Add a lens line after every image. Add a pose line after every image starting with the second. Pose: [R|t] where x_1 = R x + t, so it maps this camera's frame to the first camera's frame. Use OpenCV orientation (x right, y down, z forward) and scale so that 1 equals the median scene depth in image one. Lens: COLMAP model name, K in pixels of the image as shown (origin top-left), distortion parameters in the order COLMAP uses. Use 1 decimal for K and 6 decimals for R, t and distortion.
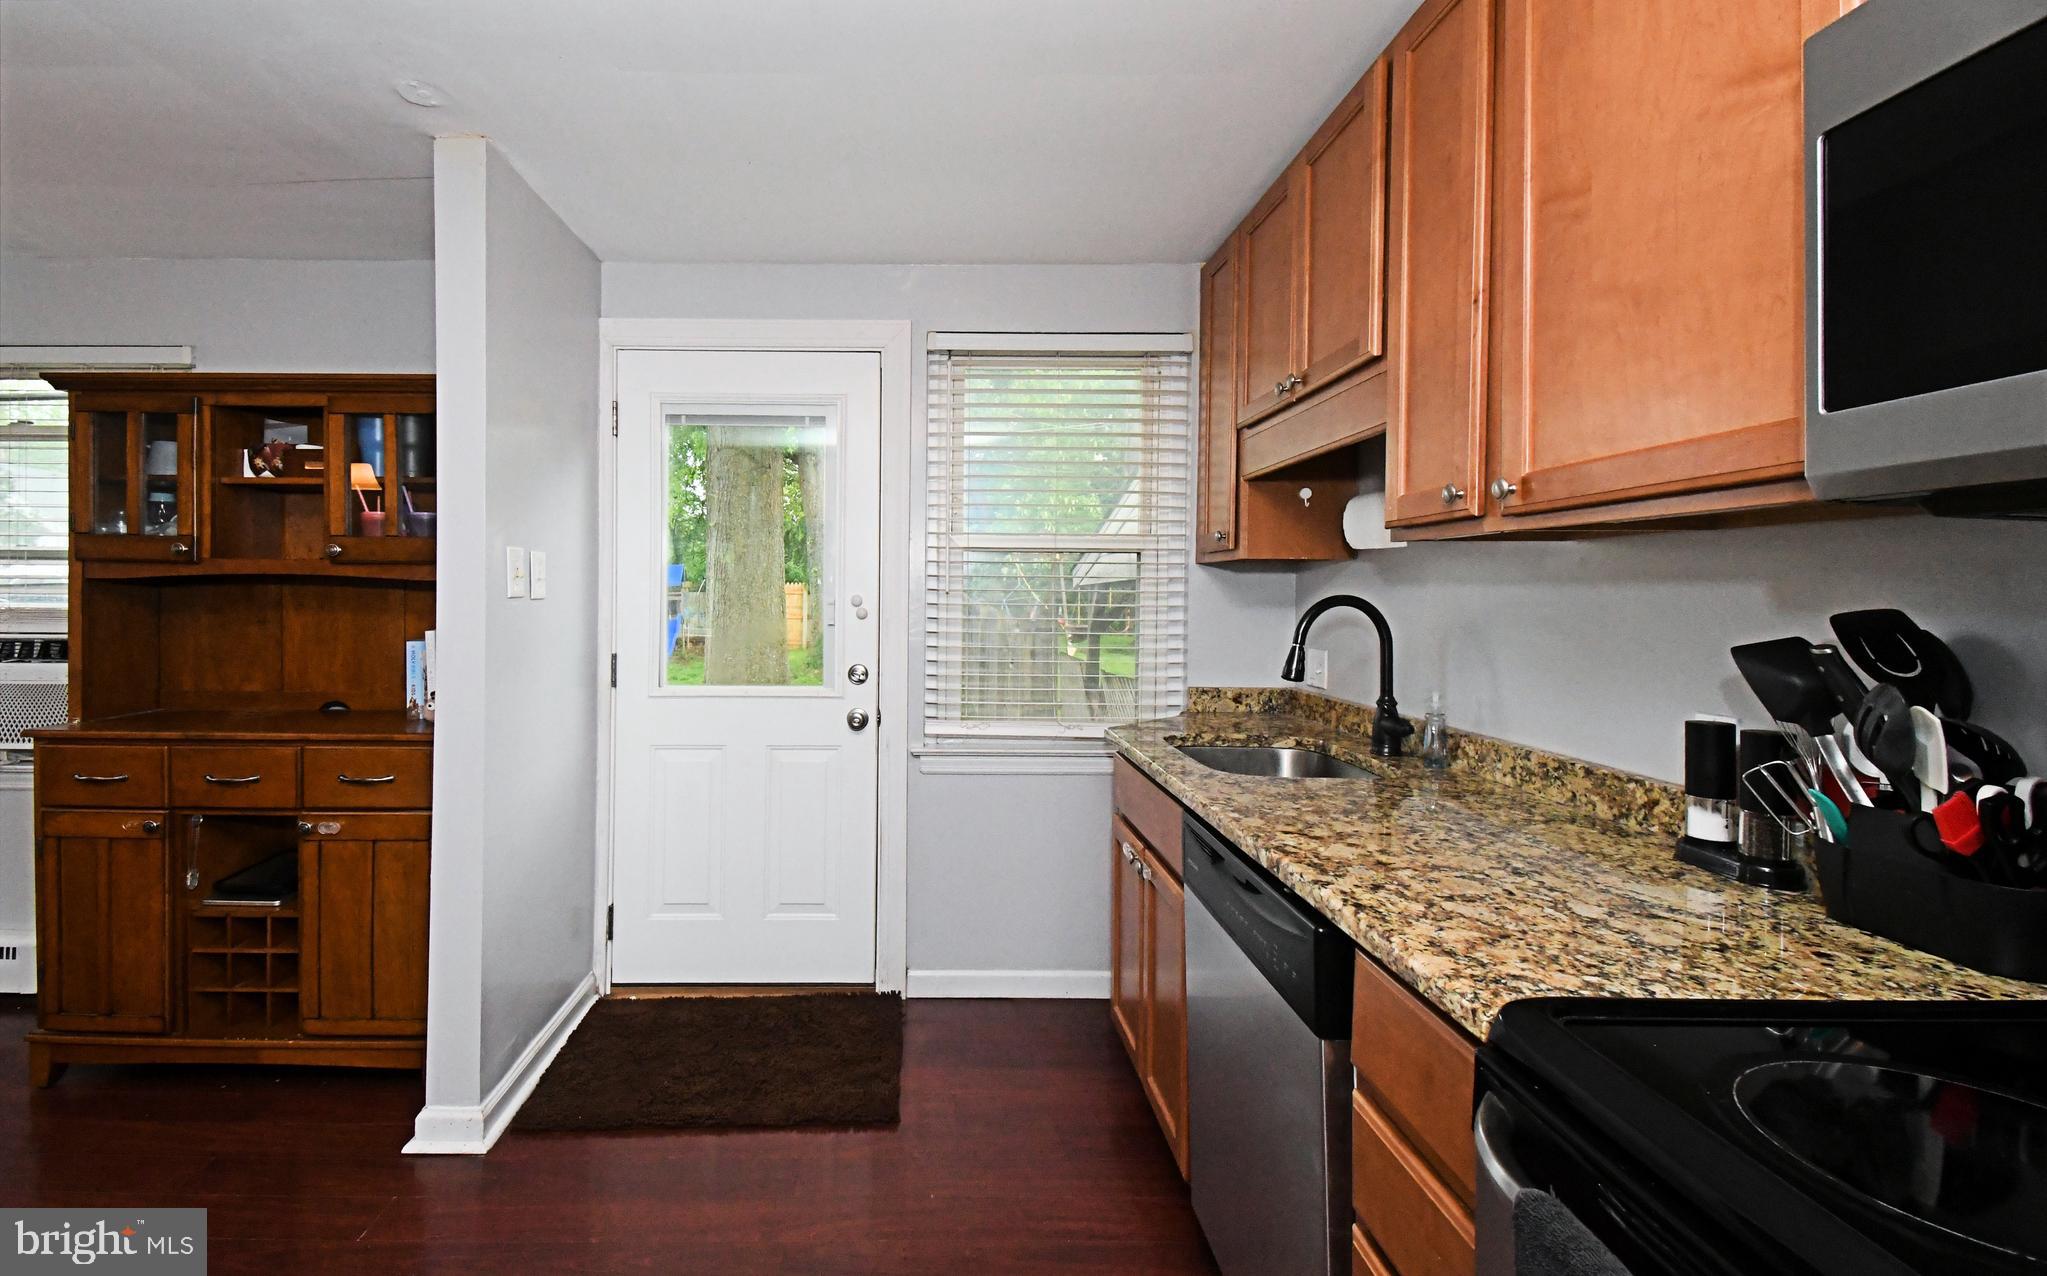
lens RADIAL K [[860.1, 0, 985.7], [0, 860.1, 588.0], [0, 0, 1]] dist [0.009770, -0.000410]
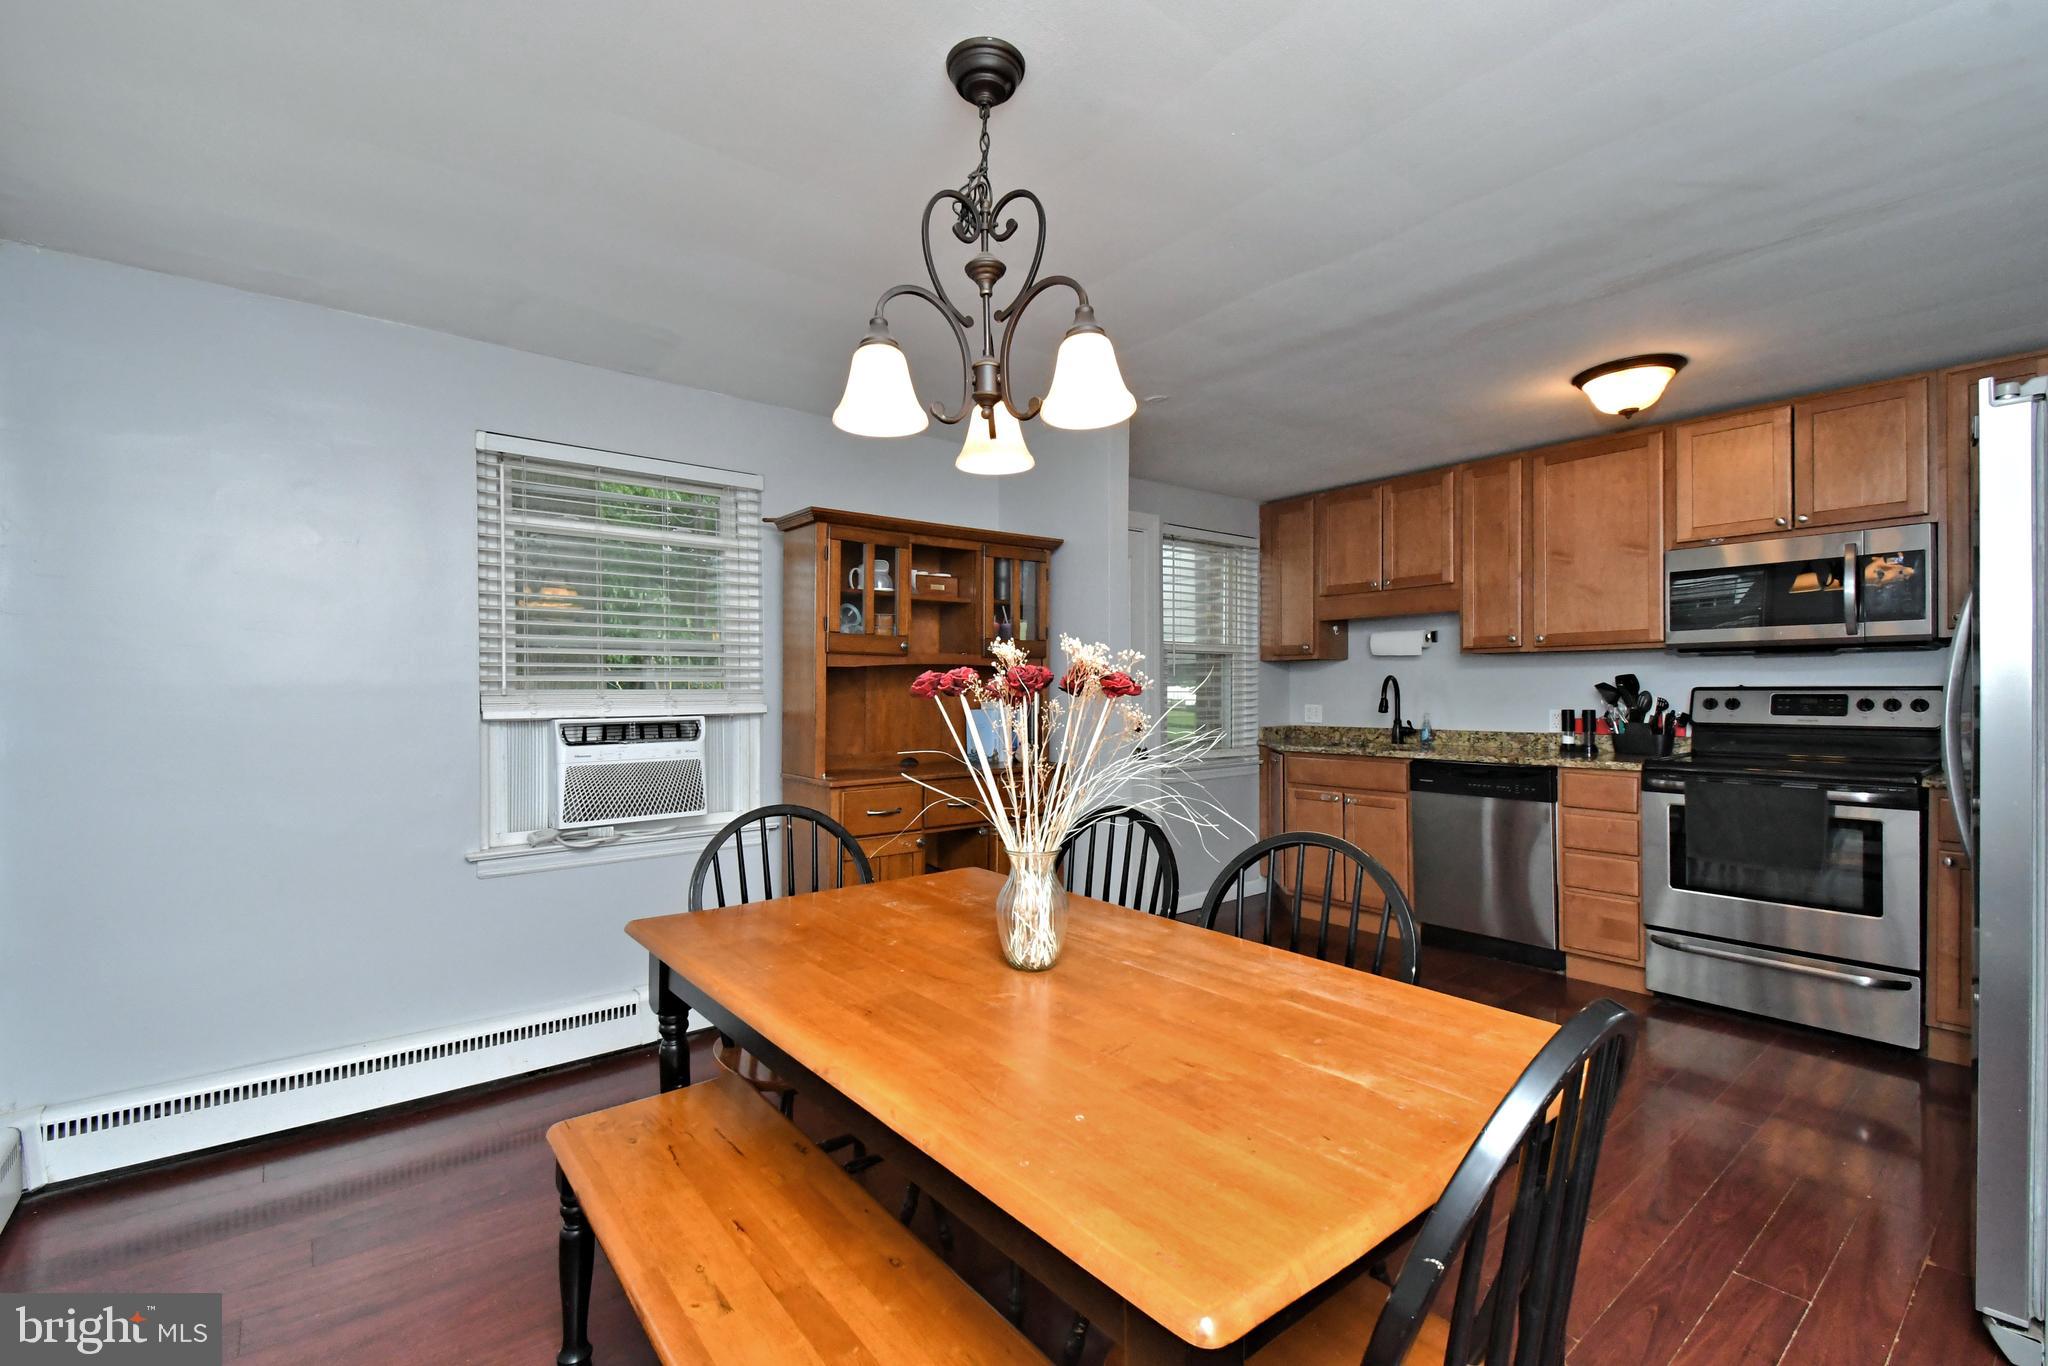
lens RADIAL K [[871.7, 0, 1004.0], [0, 871.7, 686.6], [0, 0, 1]] dist [-0.001195, -0.002268]
pose [[0.801386, -0.010283, 0.598060, -1.508706], [0.009633, 0.999944, 0.004286, 0.015705], [-0.598070, 0.002326, 0.801440, -0.204724]]
